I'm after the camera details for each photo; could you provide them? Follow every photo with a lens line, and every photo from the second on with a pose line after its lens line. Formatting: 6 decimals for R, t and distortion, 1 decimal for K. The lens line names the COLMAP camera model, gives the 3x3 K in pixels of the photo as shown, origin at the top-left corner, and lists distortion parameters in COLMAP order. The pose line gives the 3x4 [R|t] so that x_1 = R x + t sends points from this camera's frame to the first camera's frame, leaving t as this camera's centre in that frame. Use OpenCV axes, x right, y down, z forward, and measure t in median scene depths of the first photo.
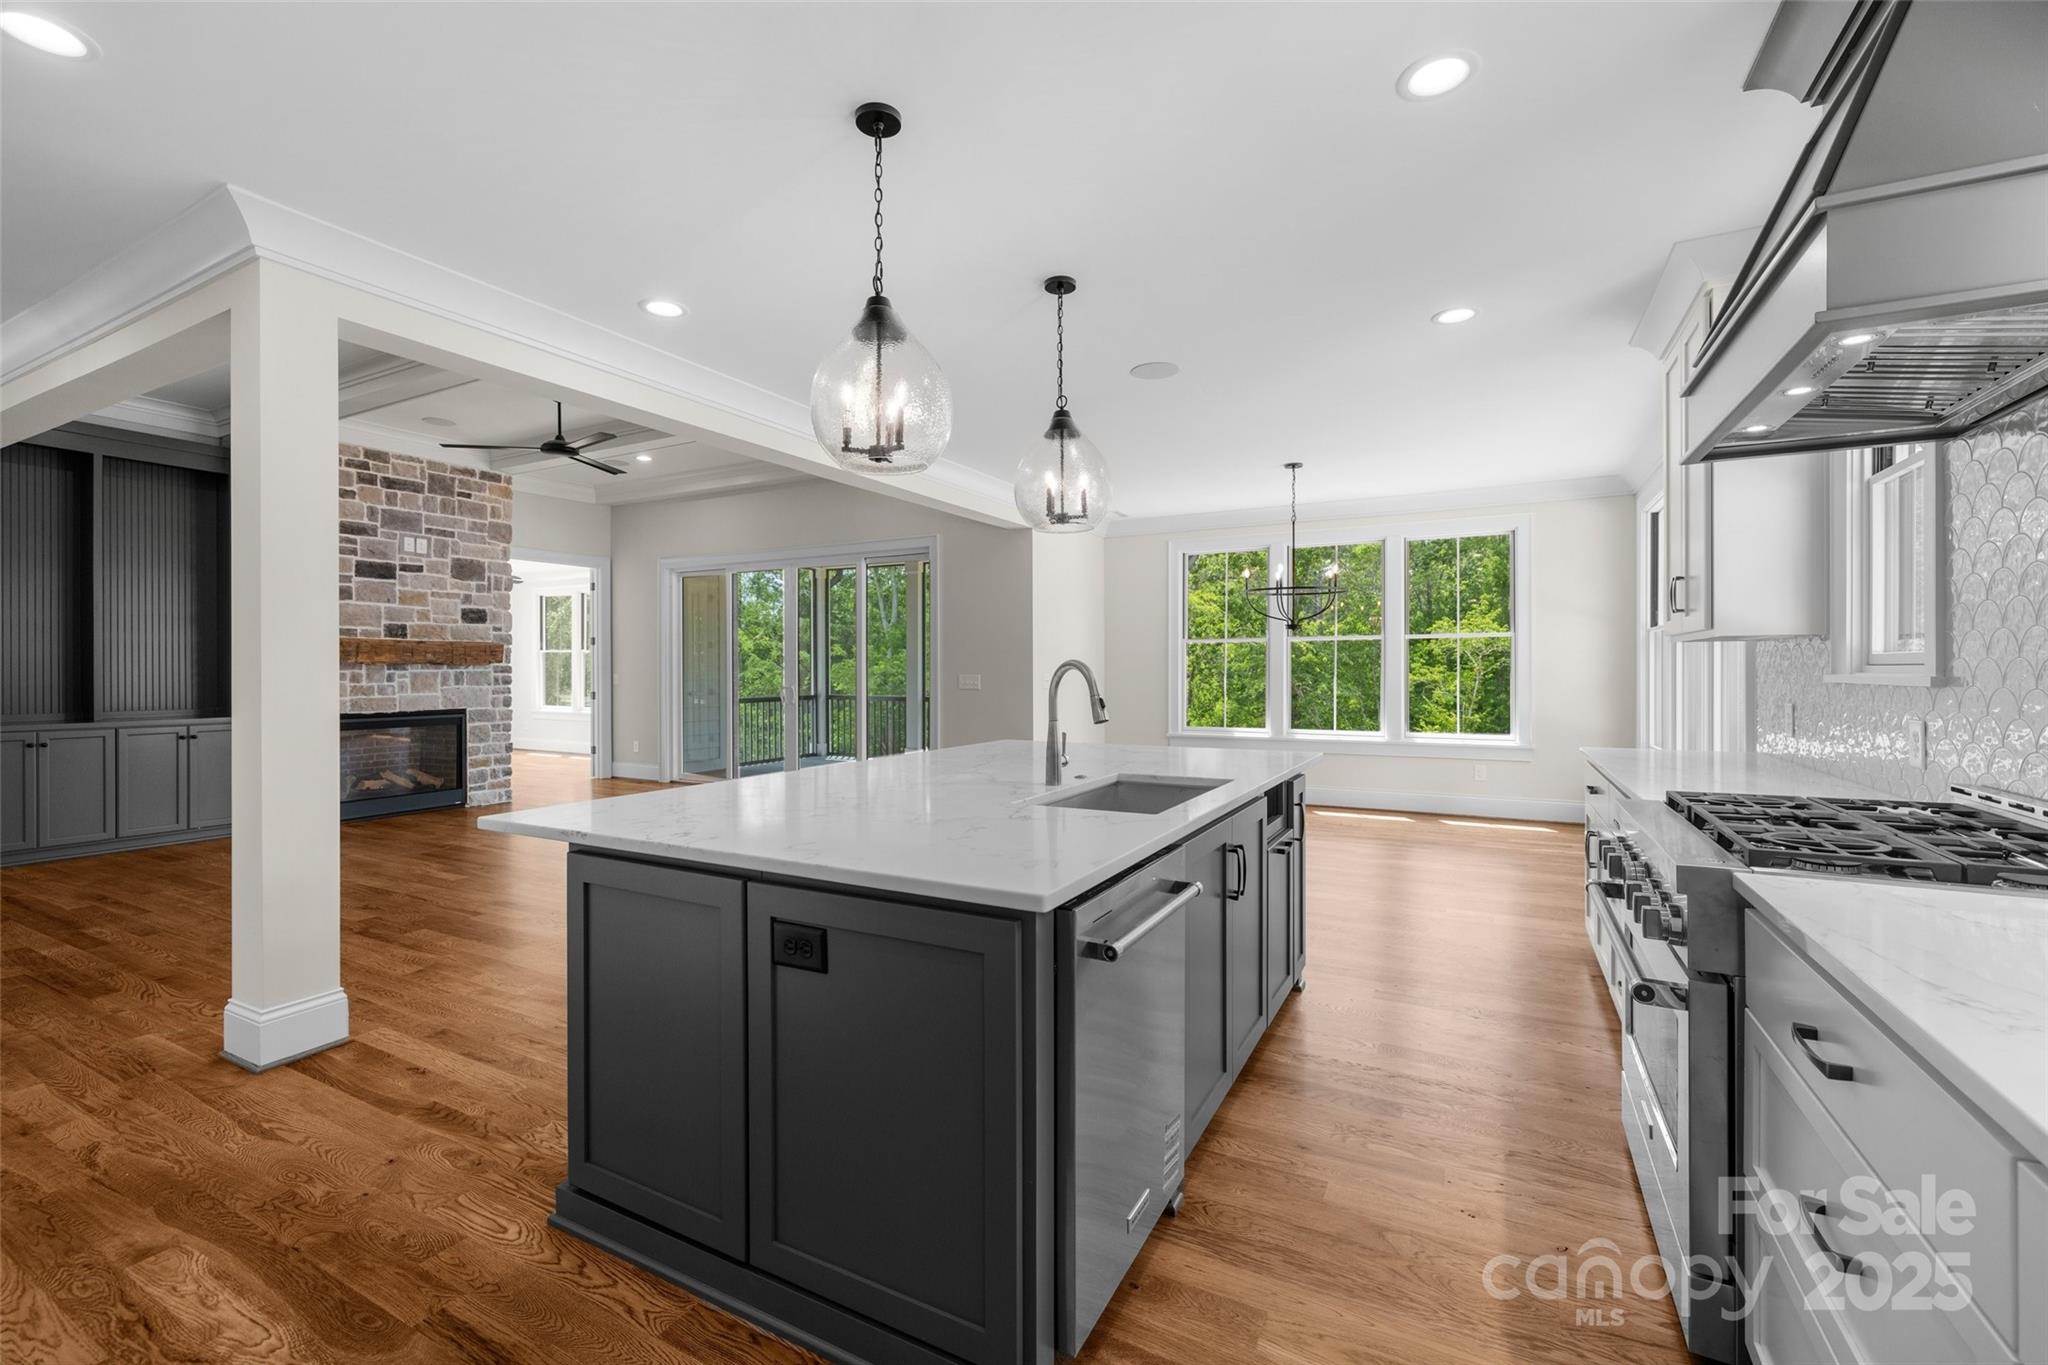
lens RADIAL K [[859.2, 0, 1034.8], [0, 859.2, 674.0], [0, 0, 1]] dist [-0.002271, 0.001599]
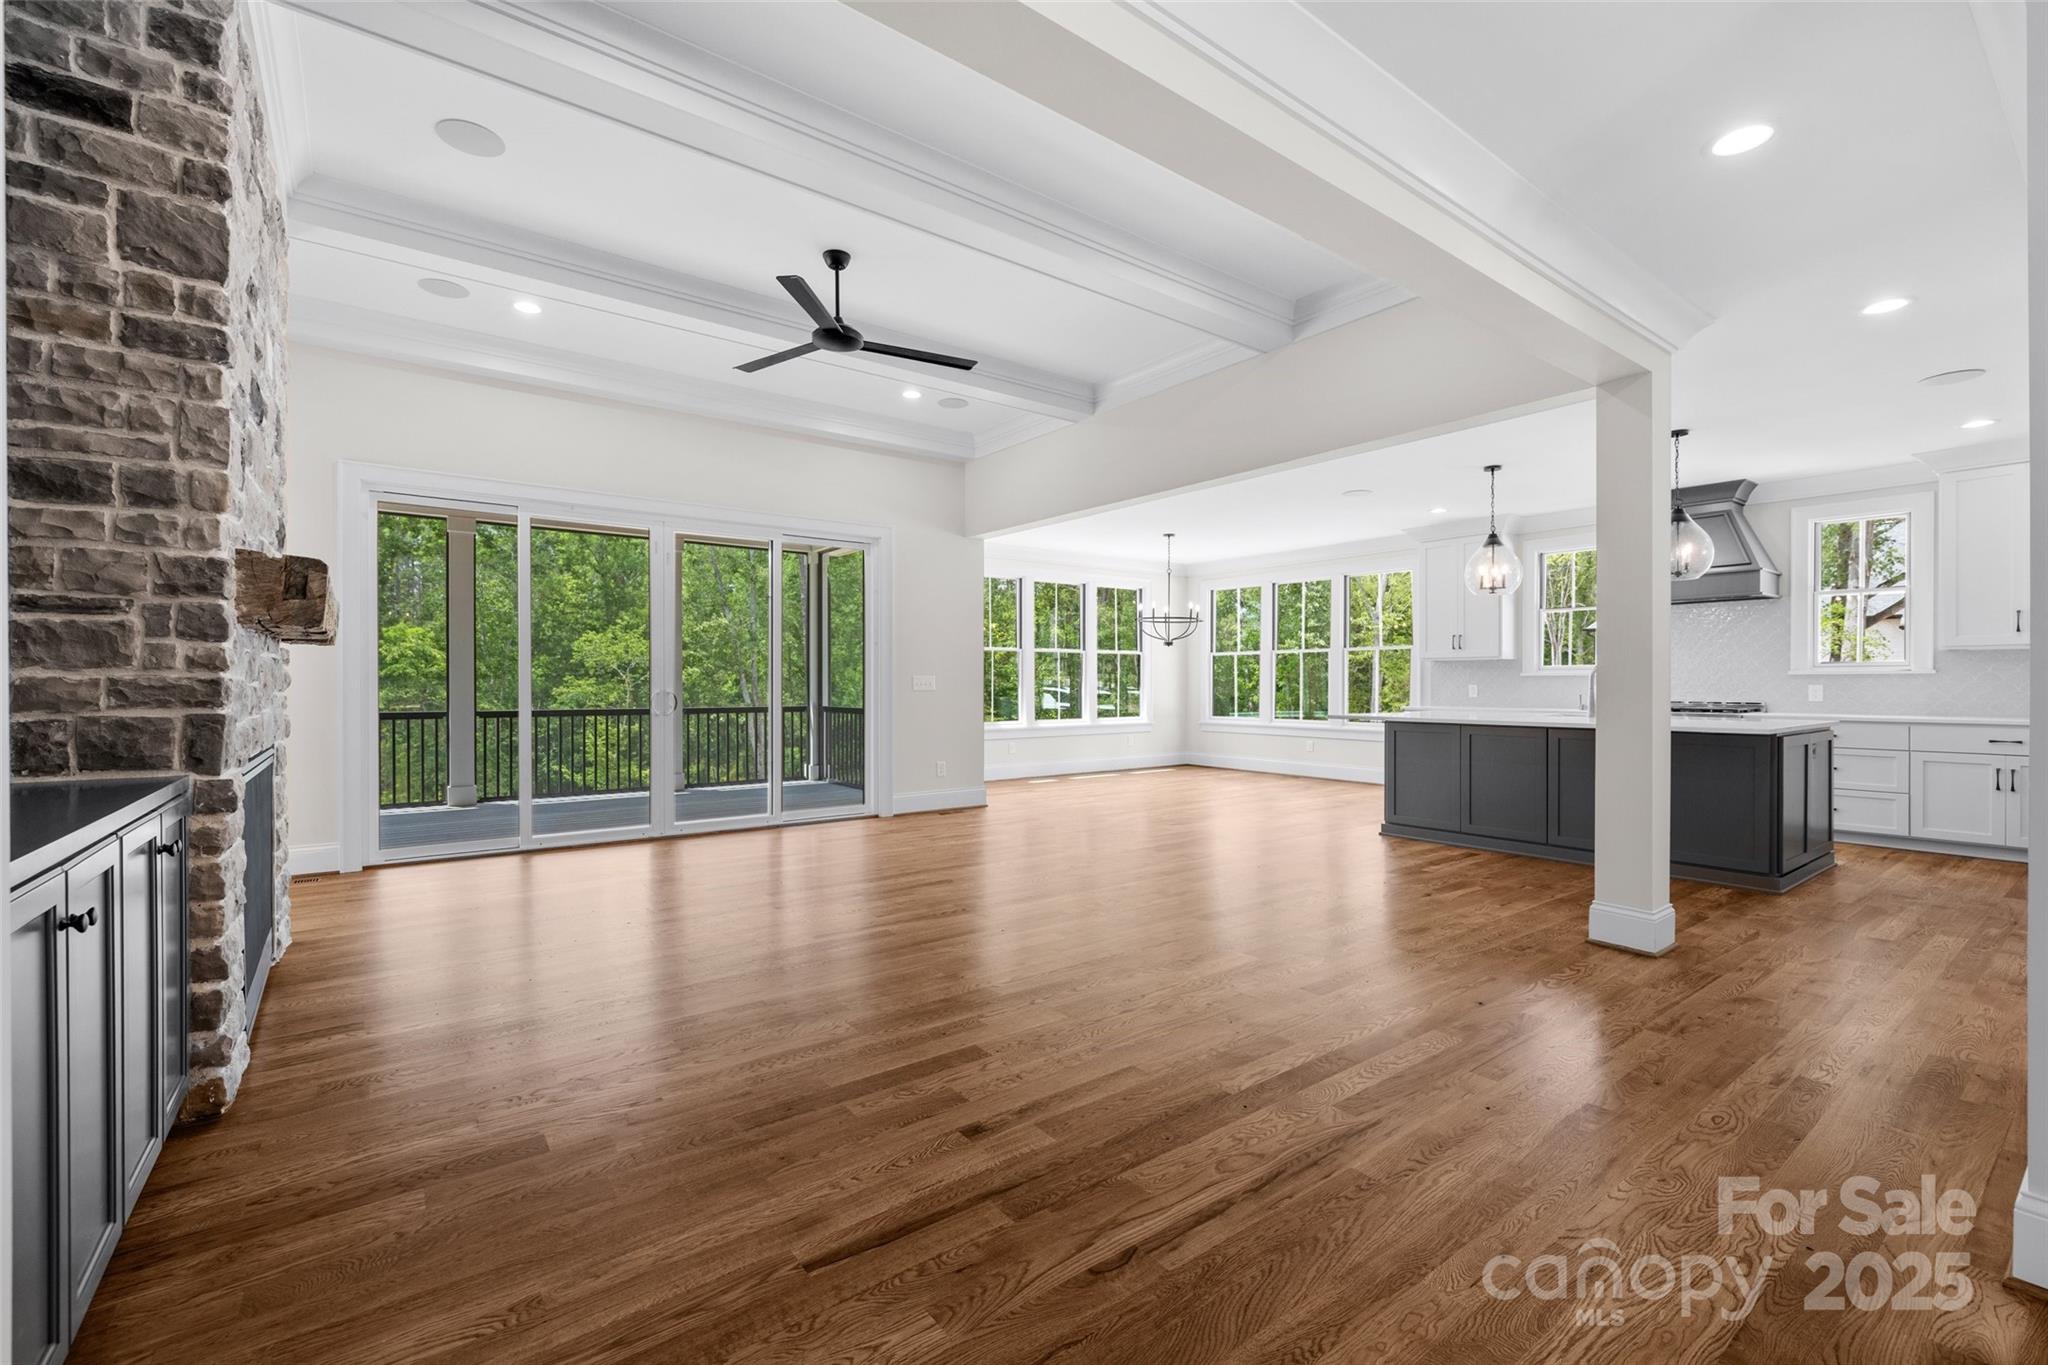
lens RADIAL K [[859.2, 0, 1019.7], [0, 859.2, 686.7], [0, 0, 1]] dist [-0.002271, 0.001599]
pose [[0.430267, -0.002016, 0.902700, -0.925114], [0.003531, 0.999994, 0.000550, 0.013166], [-0.902695, 0.002951, 0.430271, 0.481364]]
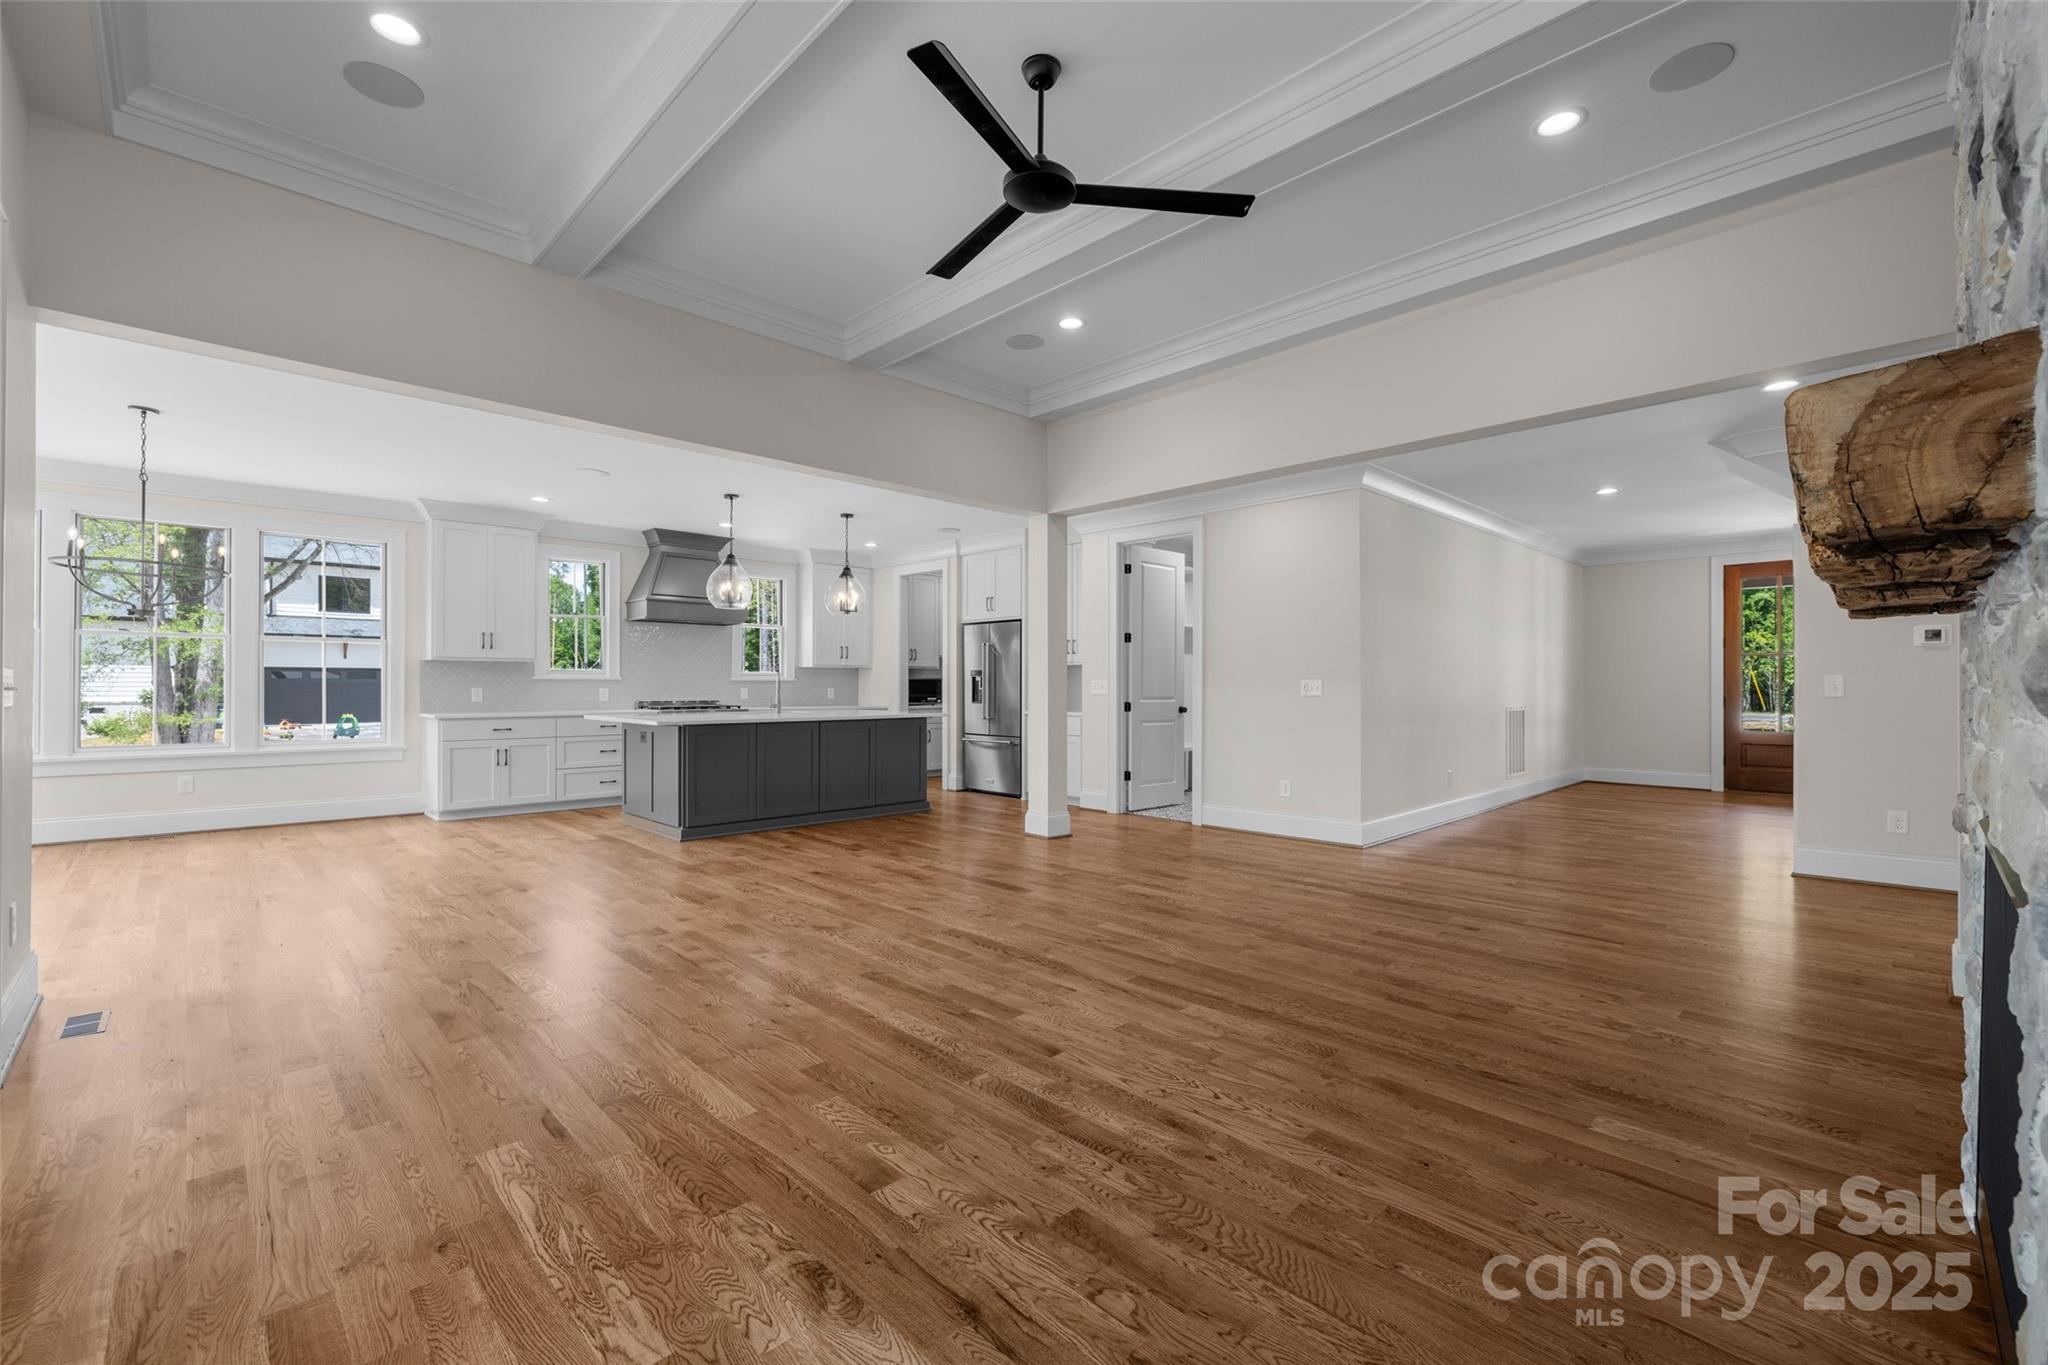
lens RADIAL K [[859.2, 0, 1023.2], [0, 859.2, 684.0], [0, 0, 1]] dist [-0.002271, 0.001599]
pose [[-0.950923, 0.001768, 0.309423, -0.577049], [0.002314, 0.999996, 0.001395, 0.008648], [-0.309420, 0.002042, -0.950923, 1.204907]]
